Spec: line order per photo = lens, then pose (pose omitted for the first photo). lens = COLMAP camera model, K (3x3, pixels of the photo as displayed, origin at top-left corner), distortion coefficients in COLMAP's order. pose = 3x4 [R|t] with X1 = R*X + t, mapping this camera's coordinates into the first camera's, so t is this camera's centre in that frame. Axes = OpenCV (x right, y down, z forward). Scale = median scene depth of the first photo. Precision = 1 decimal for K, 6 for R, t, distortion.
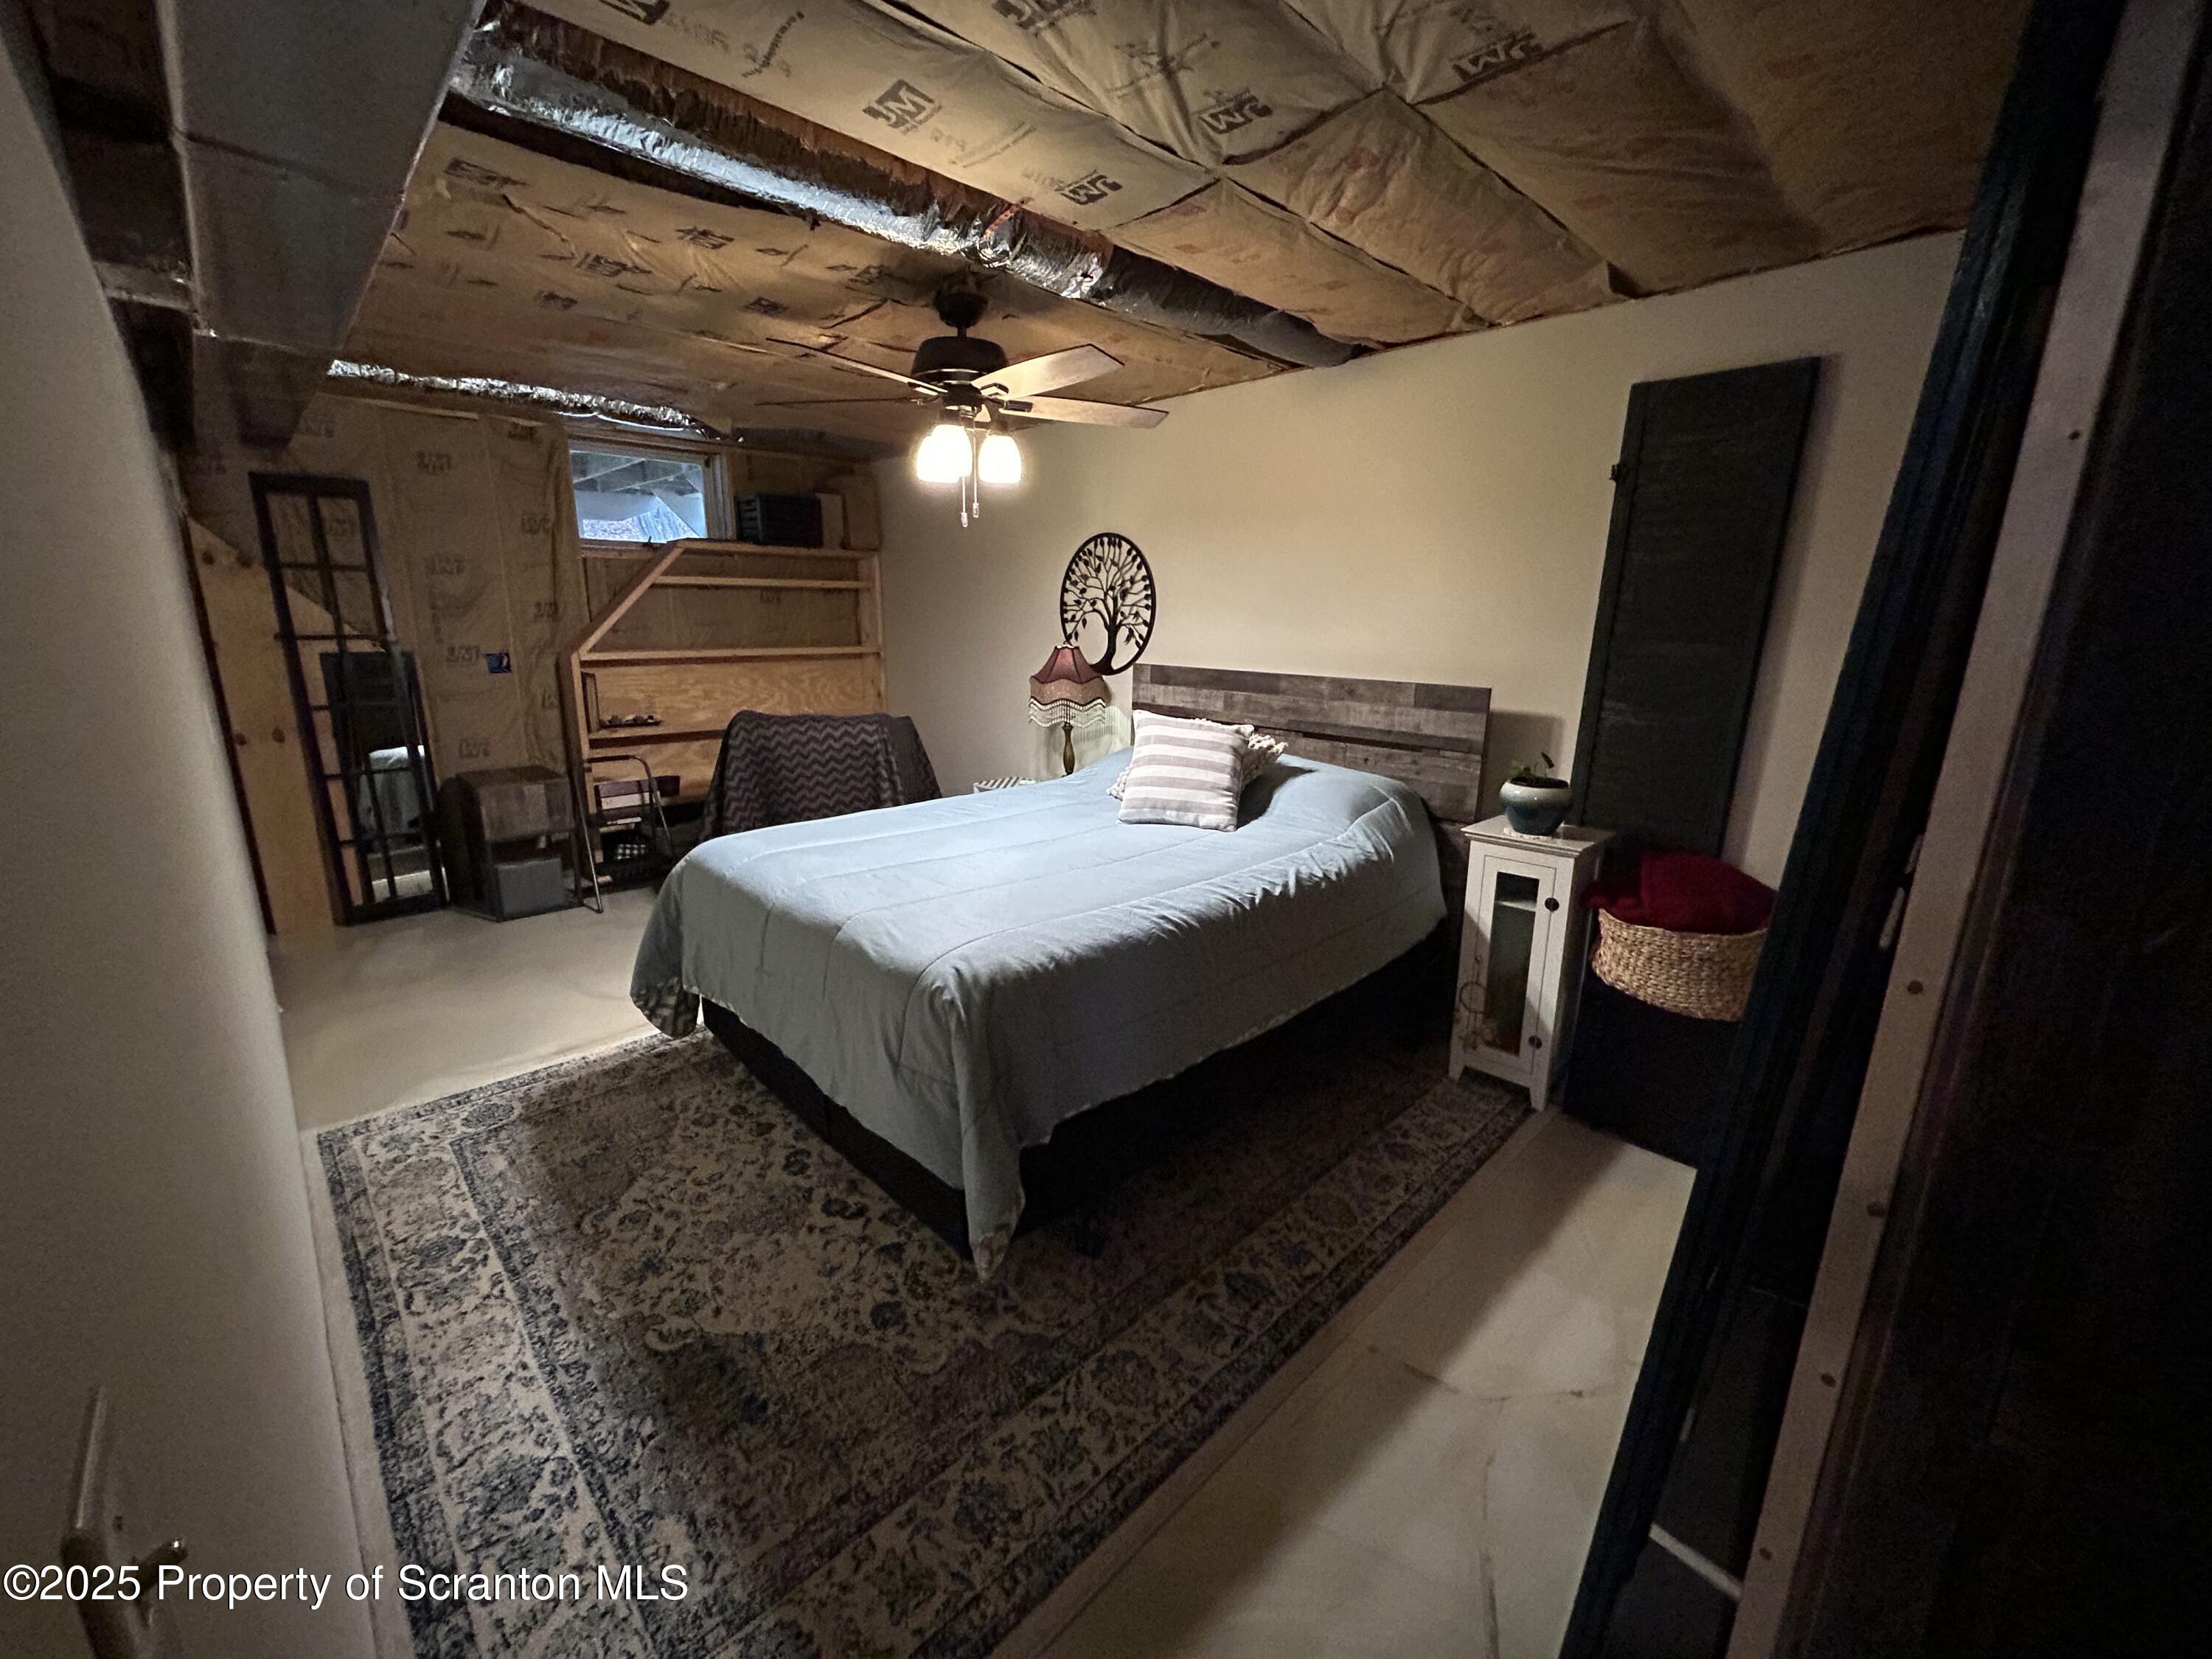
lens RADIAL K [[894.3, 0, 1101.1], [0, 894.3, 824.8], [0, 0, 1]] dist [-0.008025, 0.002572]
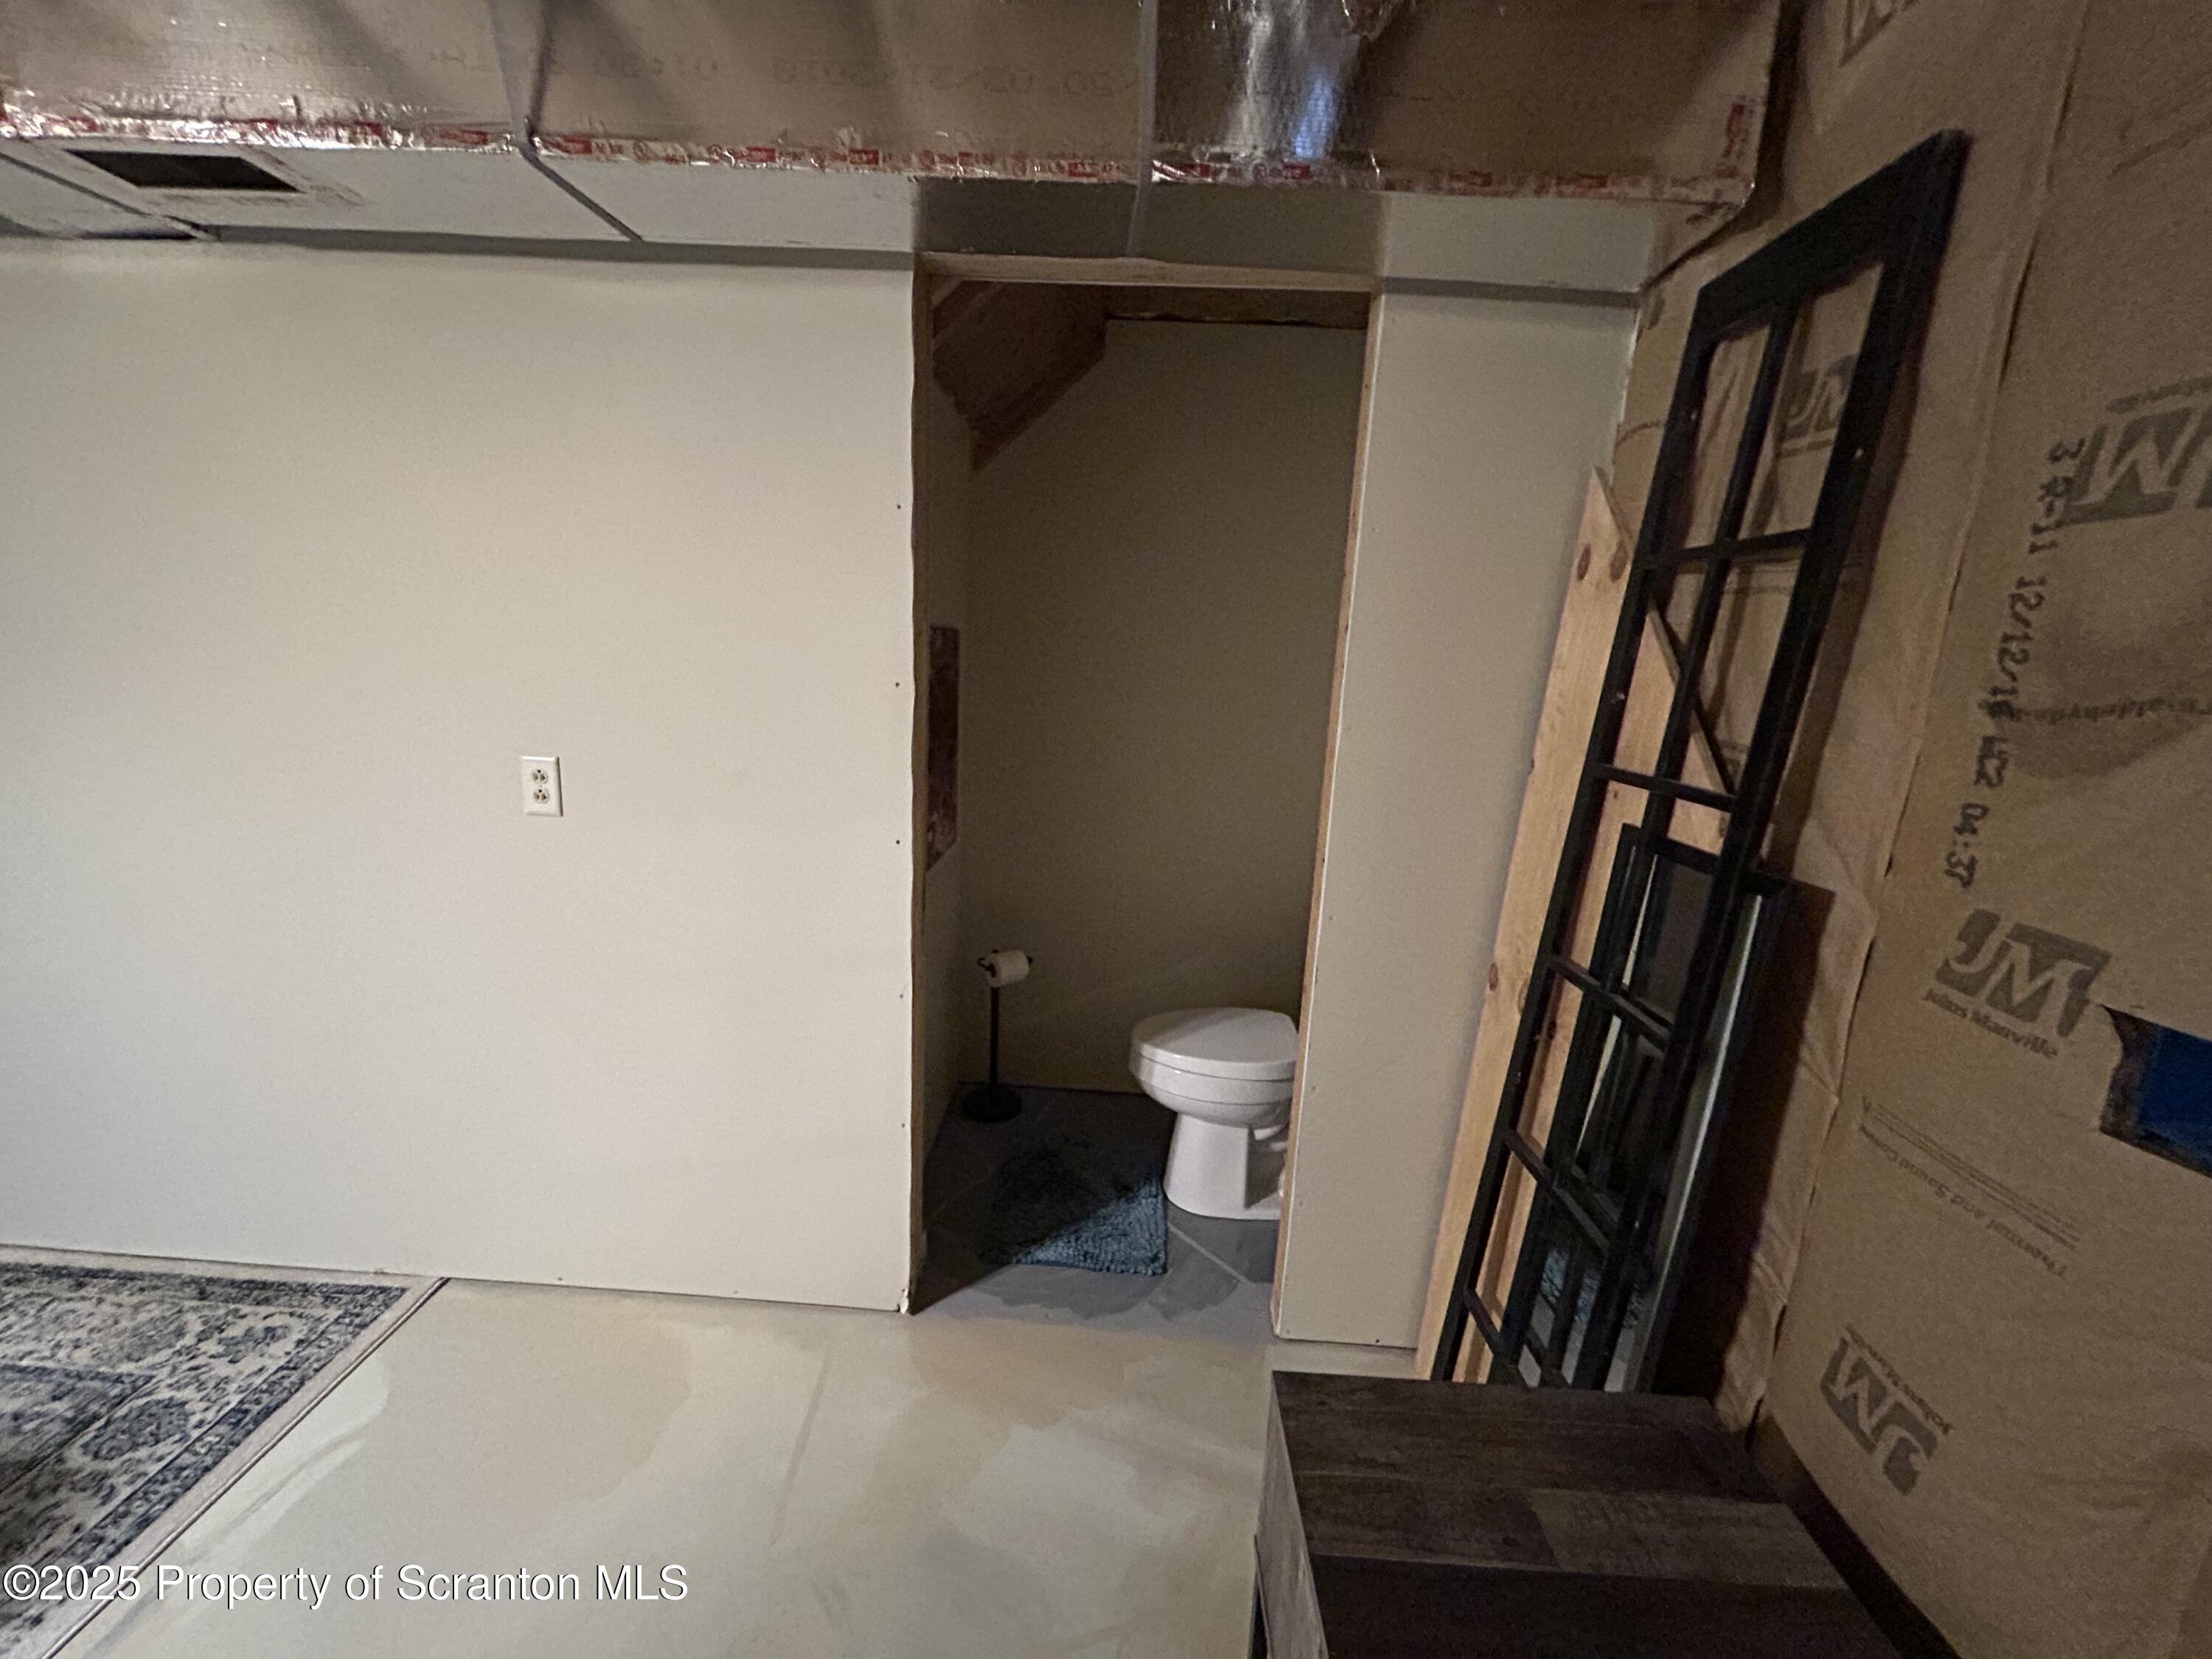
lens RADIAL K [[894.3, 0, 1116.8], [0, 894.3, 828.2], [0, 0, 1]] dist [-0.008025, 0.002572]
pose [[-0.721797, 0.091671, -0.686007, -0.802857], [-0.211041, 0.914833, 0.344300, -0.415264], [0.659144, 0.393291, -0.640977, 1.699567]]
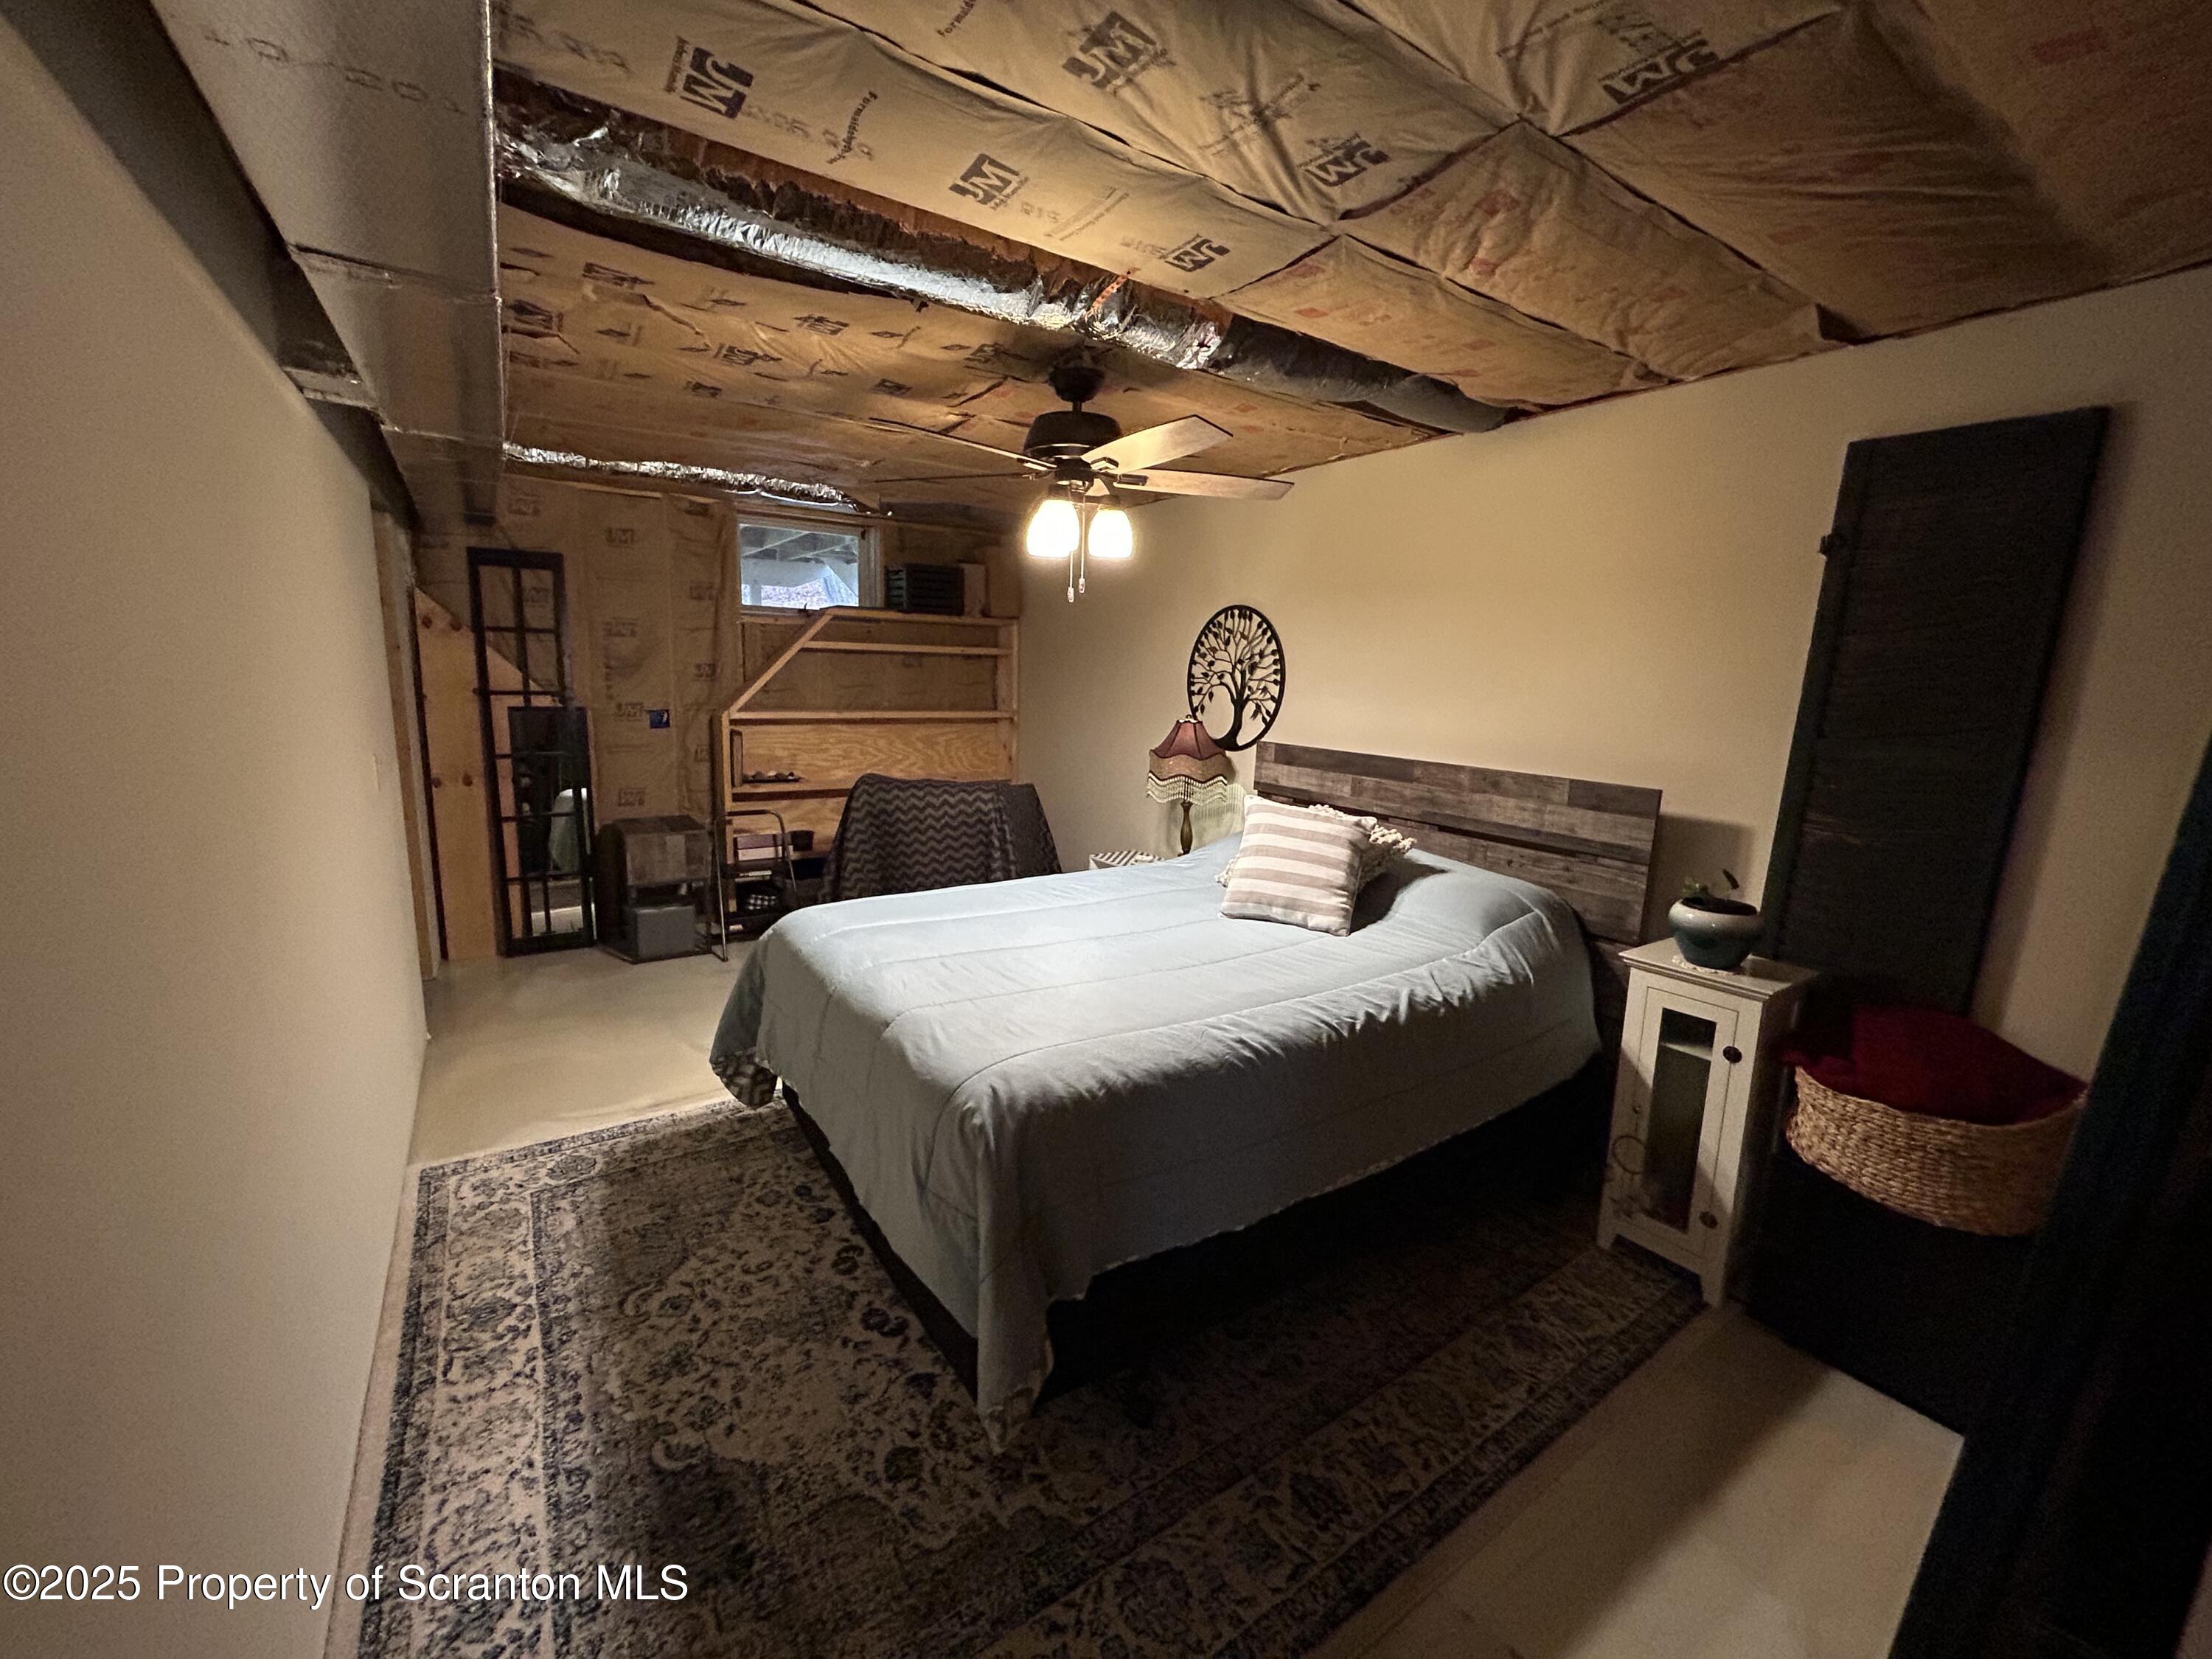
lens RADIAL K [[894.3, 0, 1098.1], [0, 894.3, 823.3], [0, 0, 1]] dist [-0.008025, 0.002572]
pose [[0.984035, 0.048914, -0.171120, 0.056912], [-0.060392, 0.996215, -0.062525, -0.037877], [0.167414, 0.071861, 0.983264, 0.074676]]
